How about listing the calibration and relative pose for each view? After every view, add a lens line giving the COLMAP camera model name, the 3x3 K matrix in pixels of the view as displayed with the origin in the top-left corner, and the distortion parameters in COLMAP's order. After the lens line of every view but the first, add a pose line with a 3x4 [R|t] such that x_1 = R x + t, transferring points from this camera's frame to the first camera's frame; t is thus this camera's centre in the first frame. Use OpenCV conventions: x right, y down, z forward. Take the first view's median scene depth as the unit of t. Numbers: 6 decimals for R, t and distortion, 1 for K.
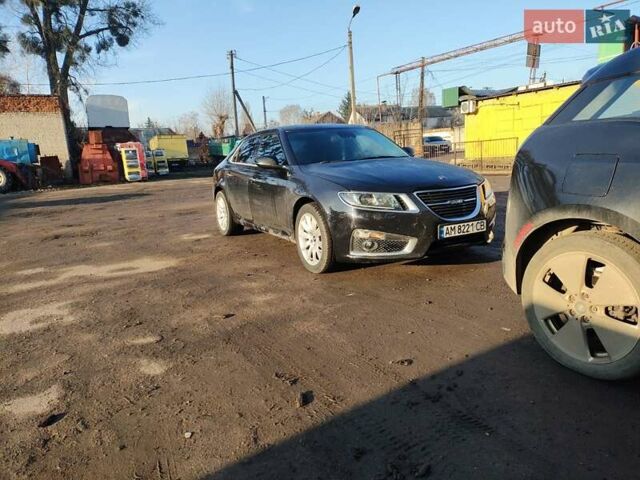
lens RADIAL K [[467.4, 0, 320.0], [0, 467.4, 240.0], [0, 0, 1]] dist [0.116514, -0.163670]
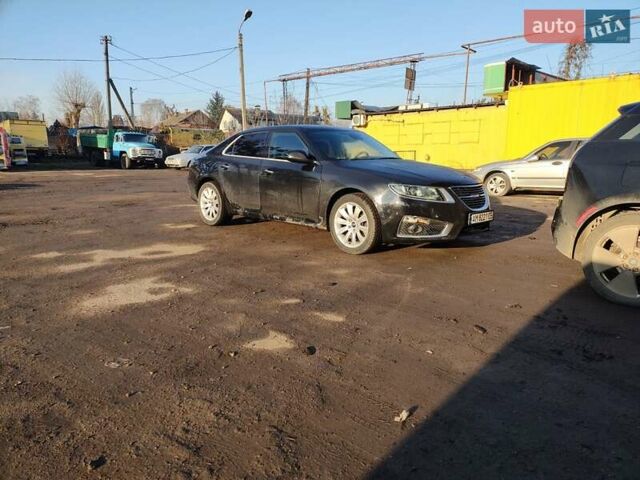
lens RADIAL K [[467.4, 0, 320.0], [0, 467.4, 240.0], [0, 0, 1]] dist [0.116514, -0.163670]
pose [[0.957489, 0.012040, 0.288218, -0.270250], [-0.009510, 0.999903, -0.010179, 0.030554], [-0.288312, 0.007005, 0.957511, -0.054783]]
